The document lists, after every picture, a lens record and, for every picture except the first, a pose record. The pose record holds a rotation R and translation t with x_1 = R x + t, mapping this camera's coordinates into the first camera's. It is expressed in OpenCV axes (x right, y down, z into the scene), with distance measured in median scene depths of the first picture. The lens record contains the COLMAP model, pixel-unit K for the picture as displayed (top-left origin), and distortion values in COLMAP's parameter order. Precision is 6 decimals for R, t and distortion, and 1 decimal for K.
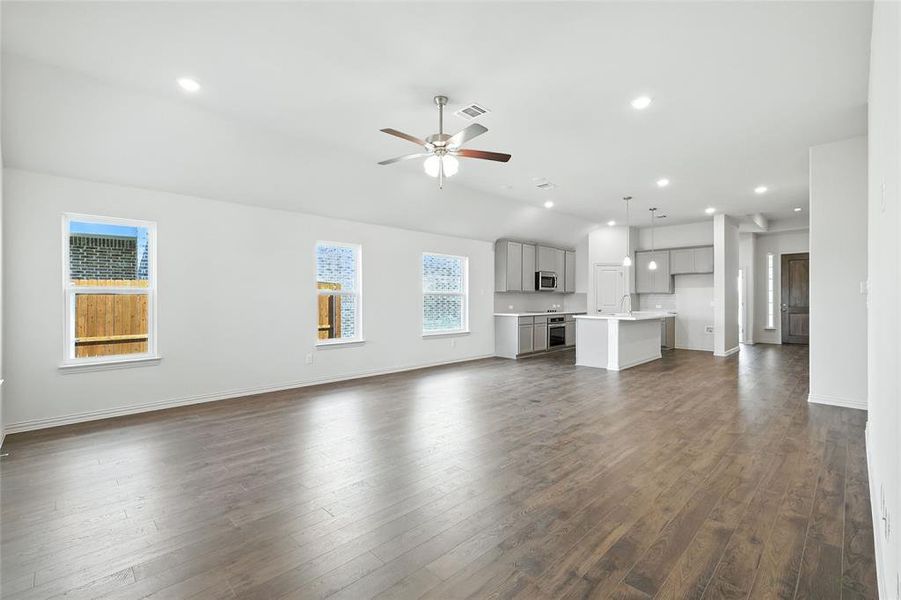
lens RADIAL K [[396.5, 0, 450.0], [0, 396.5, 300.8], [0, 0, 1]] dist [0.001671, 0.000140]
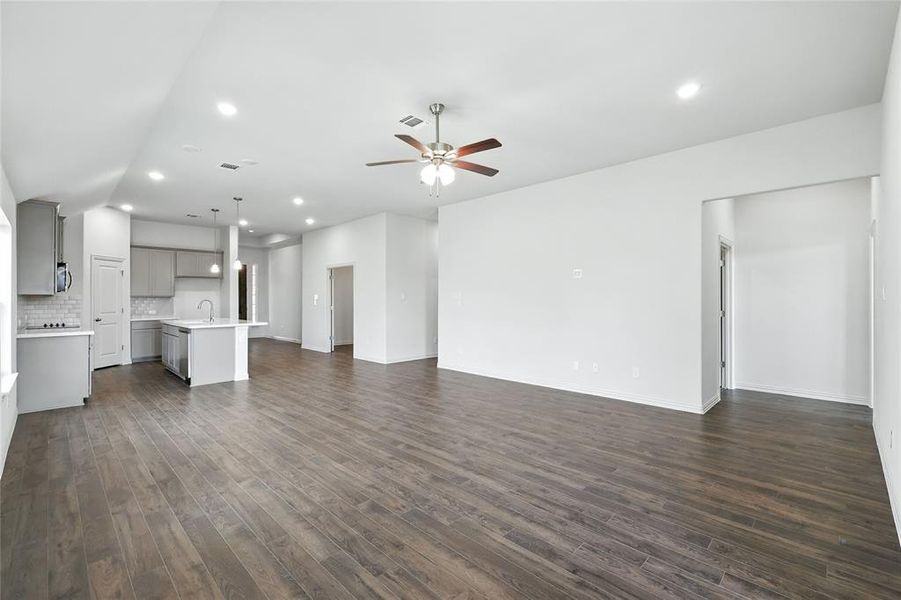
lens RADIAL K [[397.3, 0, 450.5], [0, 397.3, 300.0], [0, 0, 1]] dist [0.001159, 0.000284]
pose [[-0.012068, -0.005115, 0.999914, -0.476843], [0.008321, 0.999952, 0.005215, -0.014549], [-0.999893, 0.008383, -0.012025, 0.459187]]
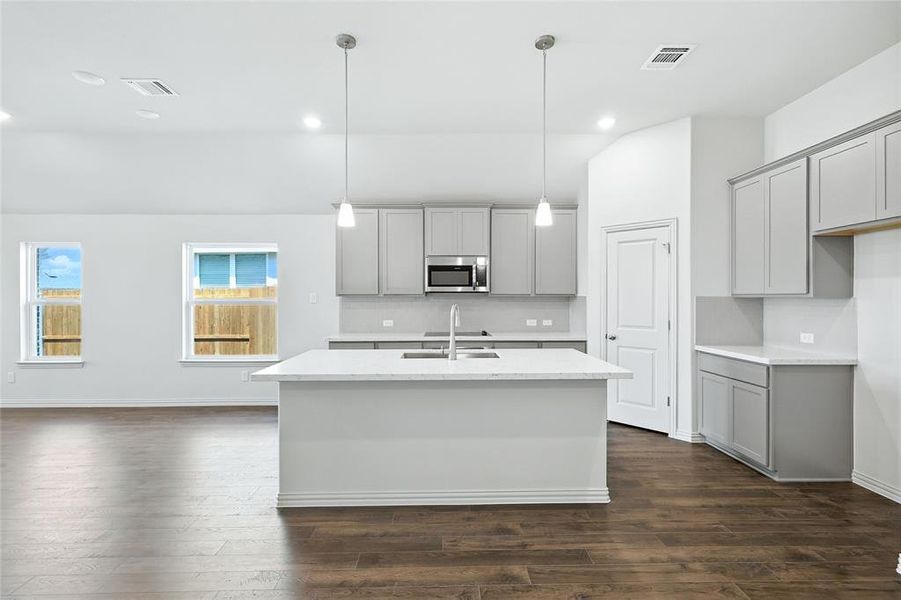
lens RADIAL K [[411.5, 0, 450.5], [0, 411.5, 300.0], [0, 0, 1]] dist [0.004907, 0.000461]
pose [[0.726226, 0.001871, -0.687454, 0.718954], [-0.002143, 0.999998, 0.000457, -0.020156], [0.687453, 0.001141, 0.726228, 0.729071]]
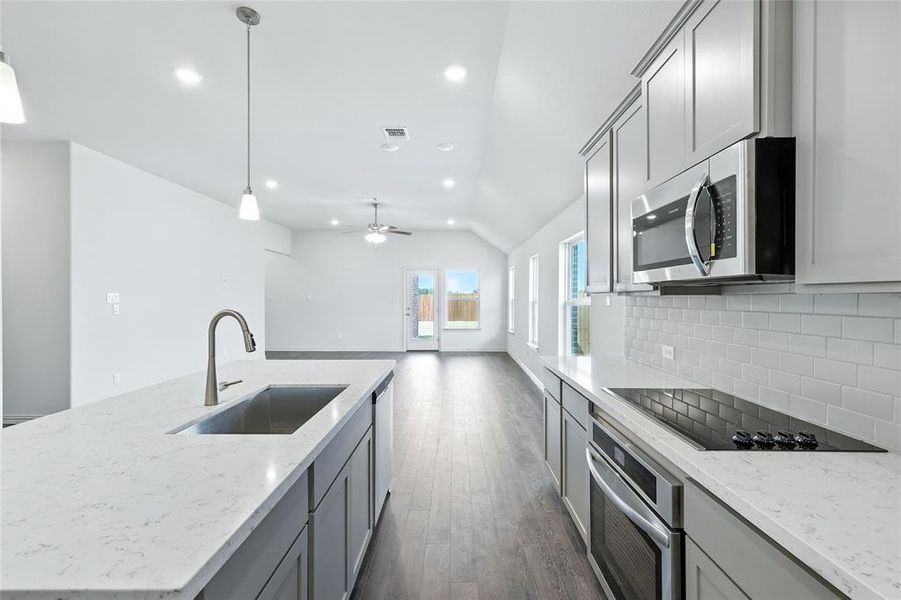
lens RADIAL K [[396.5, 0, 450.0], [0, 396.5, 300.8], [0, 0, 1]] dist [0.001671, 0.000140]
pose [[-0.708673, 0.004610, -0.705522, 0.523187], [-0.005351, 0.999915, 0.011908, -0.024266], [0.705517, 0.012214, -0.708588, 1.249265]]
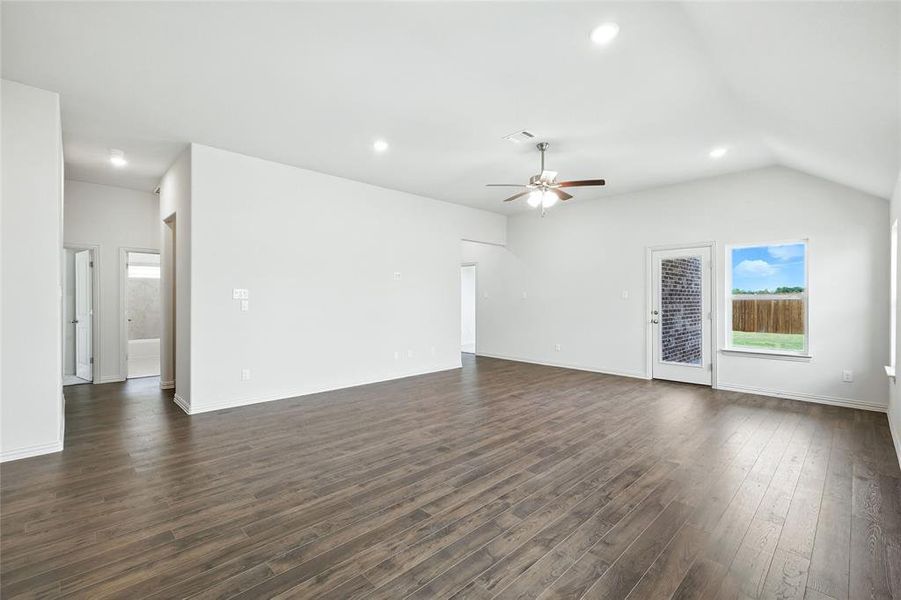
lens RADIAL K [[397.3, 0, 450.5], [0, 397.3, 300.0], [0, 0, 1]] dist [0.001159, 0.000284]
pose [[-0.999981, -0.001816, 0.005878, 0.122656], [-0.001761, 0.999955, 0.009295, -0.015343], [-0.005894, 0.009284, -0.999940, 1.055883]]
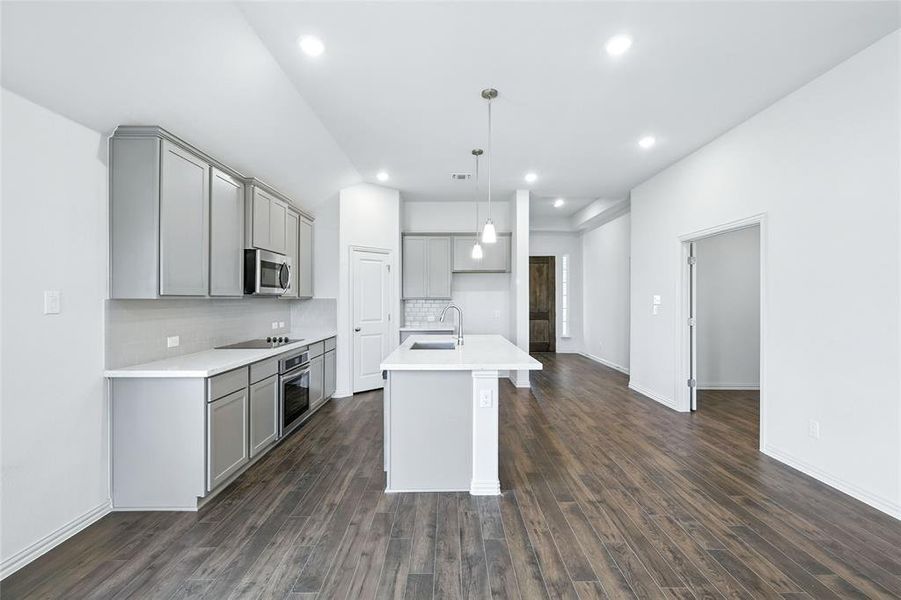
lens RADIAL K [[394.2, 0, 451.2], [0, 394.2, 298.1], [0, 0, 1]] dist [0.001328, 0.000295]
pose [[0.697631, -0.001463, 0.716456, 0.086424], [0.007315, 0.999960, -0.005080, -0.021992], [-0.716420, 0.008785, 0.697614, 0.661084]]
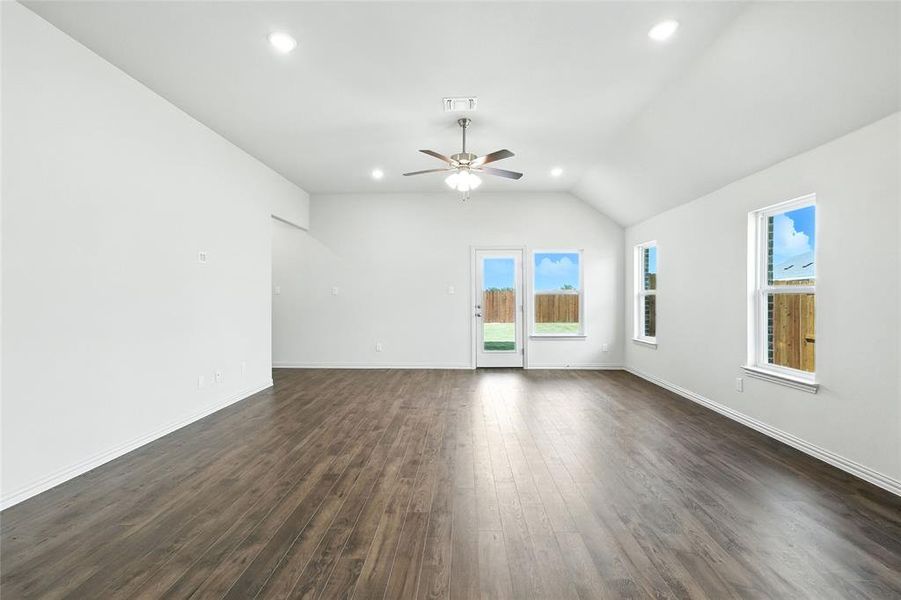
lens RADIAL K [[399.8, 0, 450.5], [0, 399.8, 300.0], [0, 0, 1]] dist [-0.000257, 0.000065]
pose [[-0.724632, 0.003996, -0.689124, 0.369205], [-0.003673, 0.999947, 0.009661, -0.006368], [0.689126, 0.009532, -0.724579, 0.841969]]
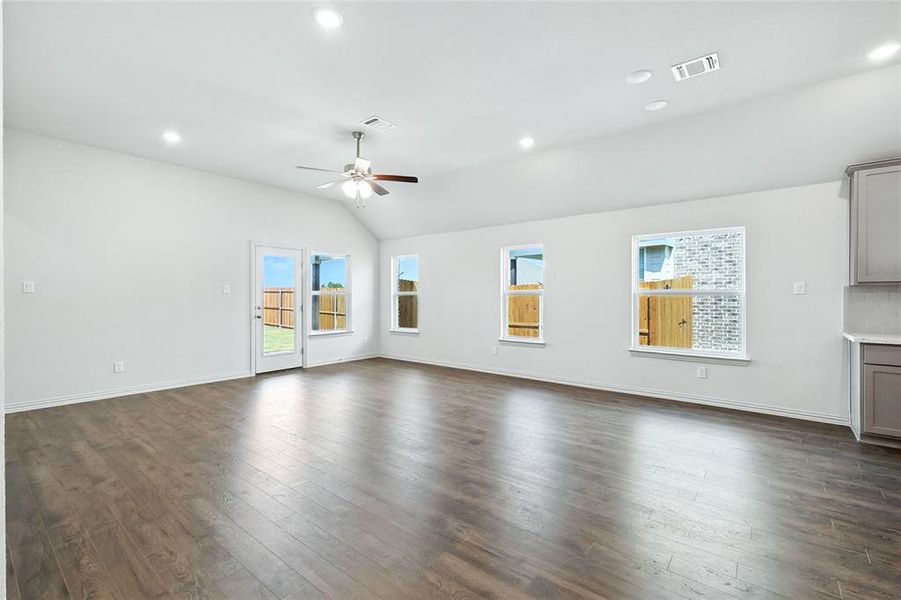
lens RADIAL K [[397.3, 0, 450.5], [0, 397.3, 300.0], [0, 0, 1]] dist [0.001159, 0.000284]
pose [[0.115538, 0.006012, -0.993285, 0.569036], [-0.007413, 0.999959, 0.005190, -0.005711], [0.993275, 0.006764, 0.115578, 0.536058]]
